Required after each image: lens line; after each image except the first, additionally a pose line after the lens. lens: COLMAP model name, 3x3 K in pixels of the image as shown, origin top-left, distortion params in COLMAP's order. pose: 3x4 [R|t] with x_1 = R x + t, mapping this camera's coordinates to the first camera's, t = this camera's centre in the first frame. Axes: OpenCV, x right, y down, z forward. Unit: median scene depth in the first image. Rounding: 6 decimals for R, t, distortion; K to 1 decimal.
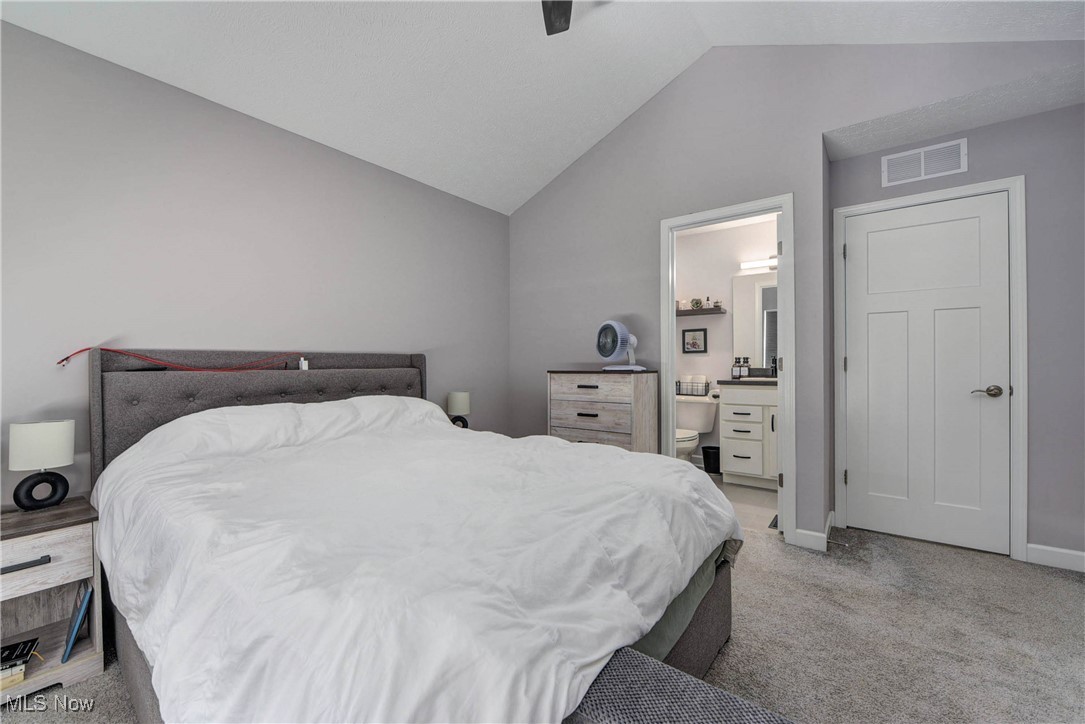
lens RADIAL K [[441.1, 0, 540.1], [0, 441.1, 363.2], [0, 0, 1]] dist [-0.006151, -0.000979]
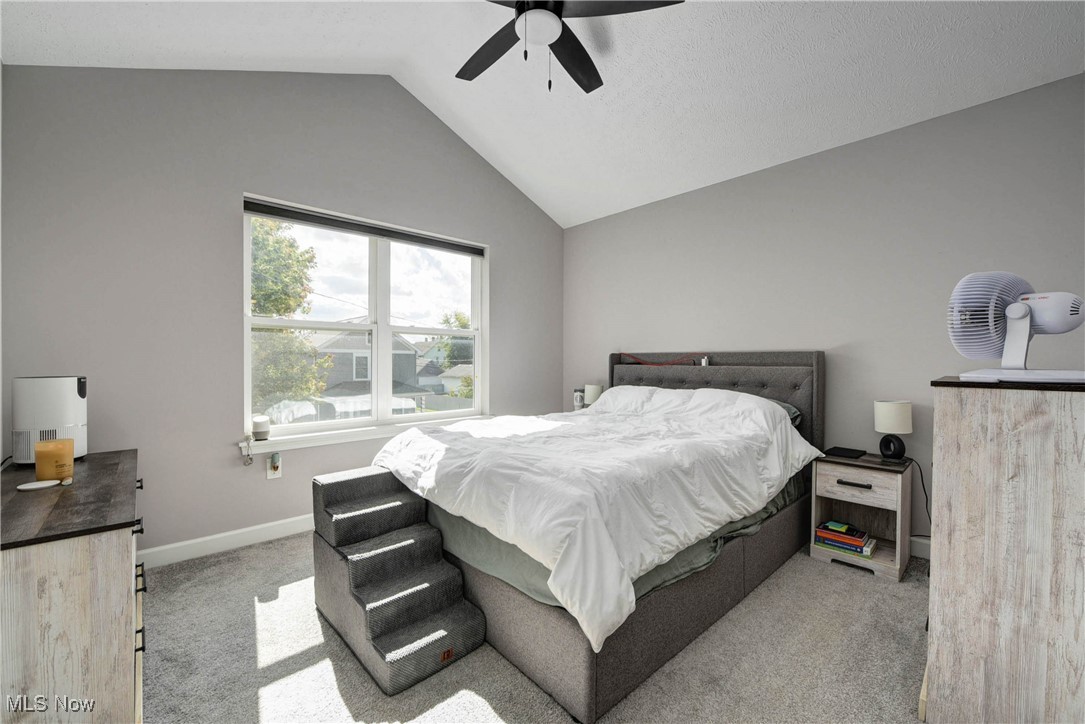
lens RADIAL K [[441.1, 0, 541.7], [0, 441.1, 363.2], [0, 0, 1]] dist [-0.006151, -0.000979]
pose [[-0.166812, 0.009622, -0.985942, 0.864558], [-0.002777, 0.999944, 0.010228, -0.004998], [0.985985, 0.004444, -0.166776, 0.759473]]
